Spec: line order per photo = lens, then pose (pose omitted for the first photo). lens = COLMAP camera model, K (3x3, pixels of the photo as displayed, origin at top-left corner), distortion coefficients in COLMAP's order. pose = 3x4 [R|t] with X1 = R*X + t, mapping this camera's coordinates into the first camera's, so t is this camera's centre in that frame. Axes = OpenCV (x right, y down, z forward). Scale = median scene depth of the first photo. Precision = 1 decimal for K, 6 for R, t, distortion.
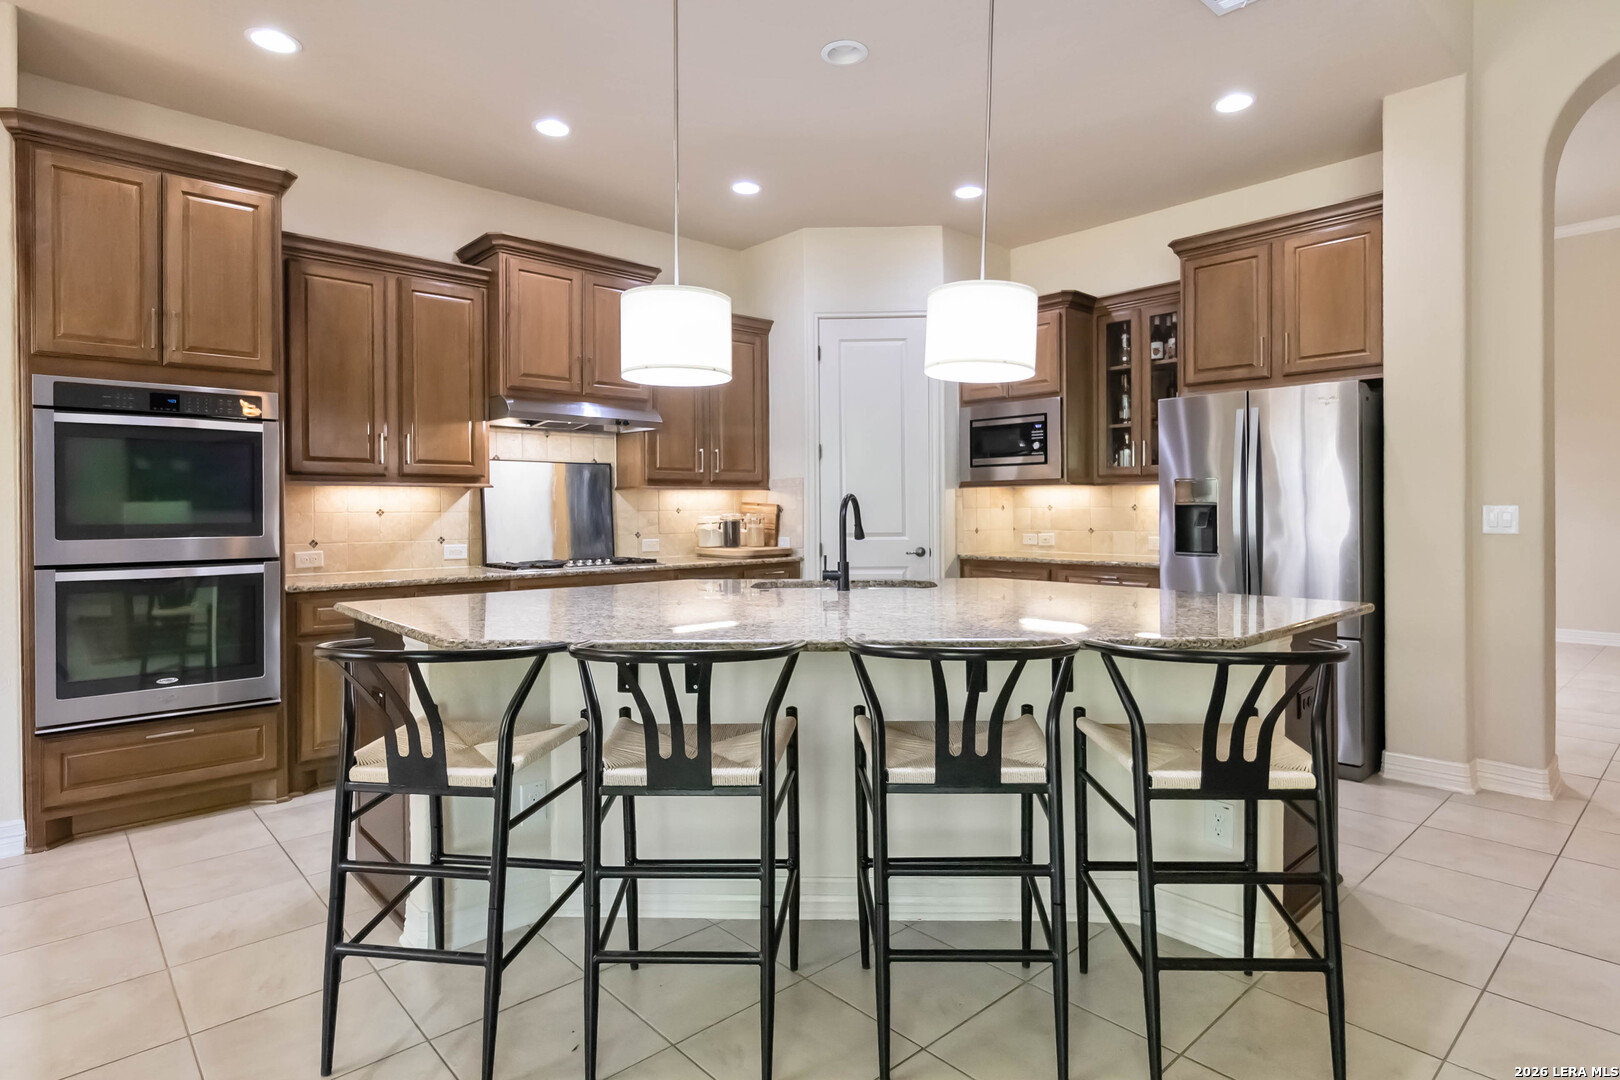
lens RADIAL K [[858.7, 0, 822.8], [0, 858.7, 512.1], [0, 0, 1]] dist [-0.003606, -0.000626]
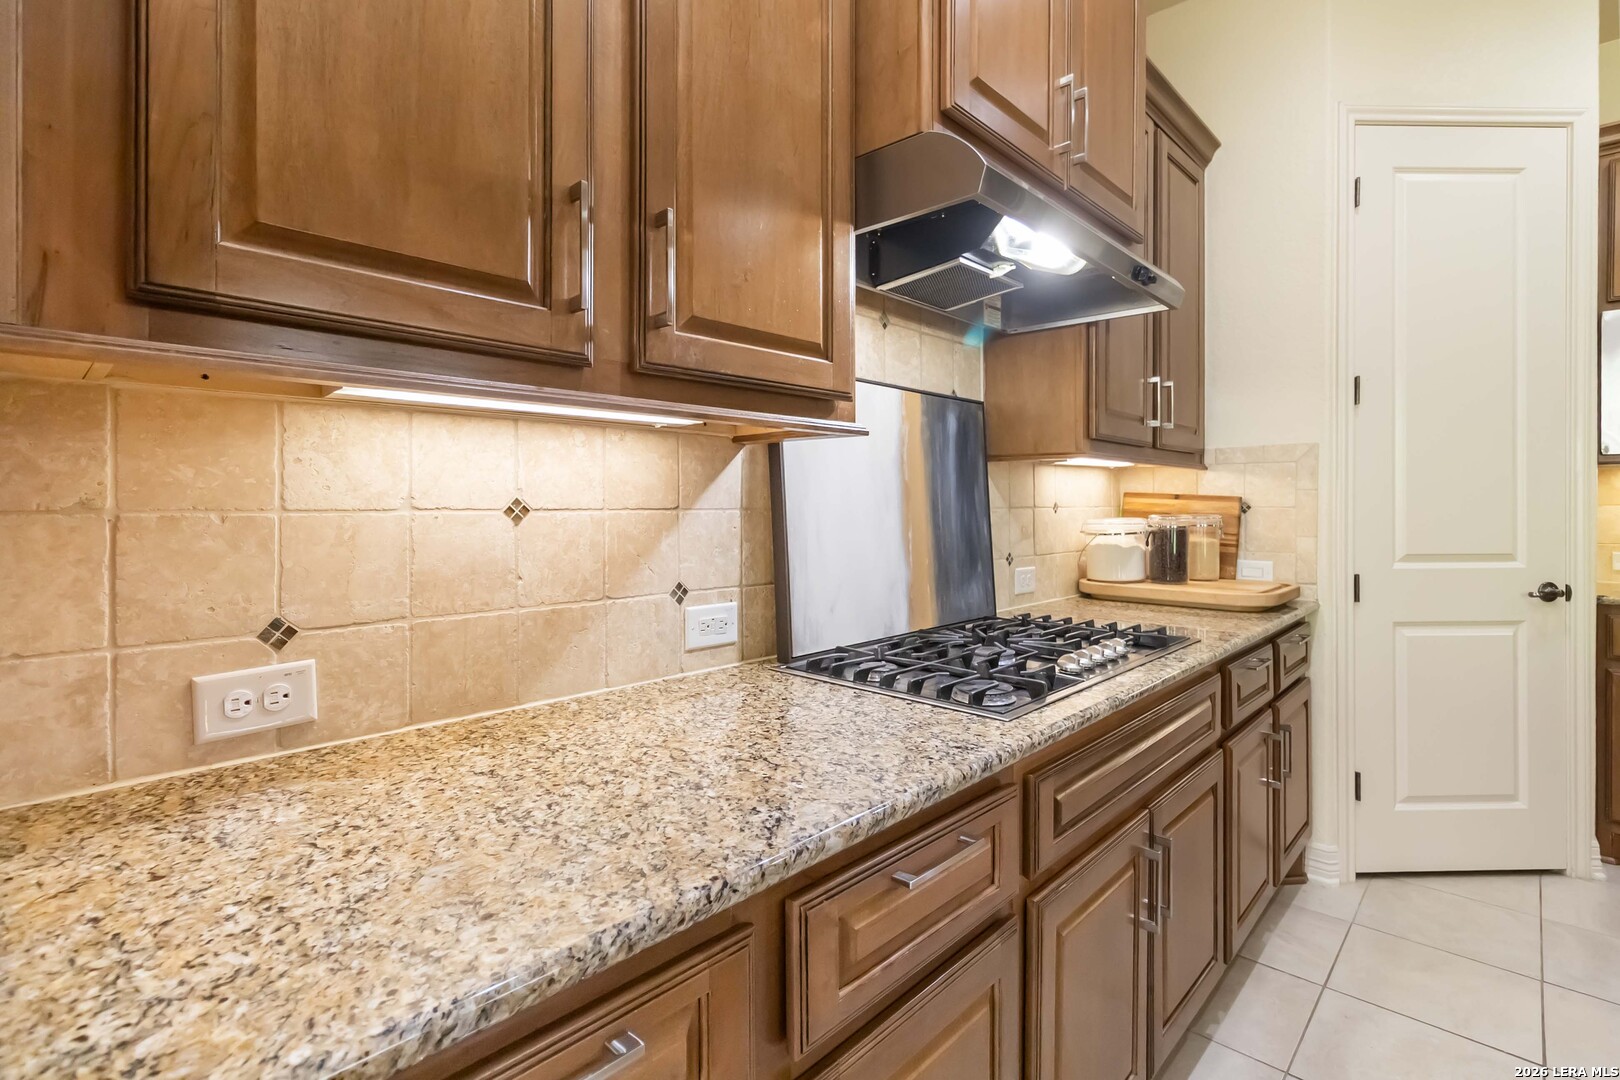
lens RADIAL K [[765.6, 0, 820.5], [0, 765.6, 503.7], [0, 0, 1]] dist [-0.000389, 0.001779]
pose [[0.997170, 0.005339, 0.074996, -0.401905], [-0.004967, 0.999974, -0.005140, -0.001130], [-0.075021, 0.004753, 0.997171, 0.678534]]
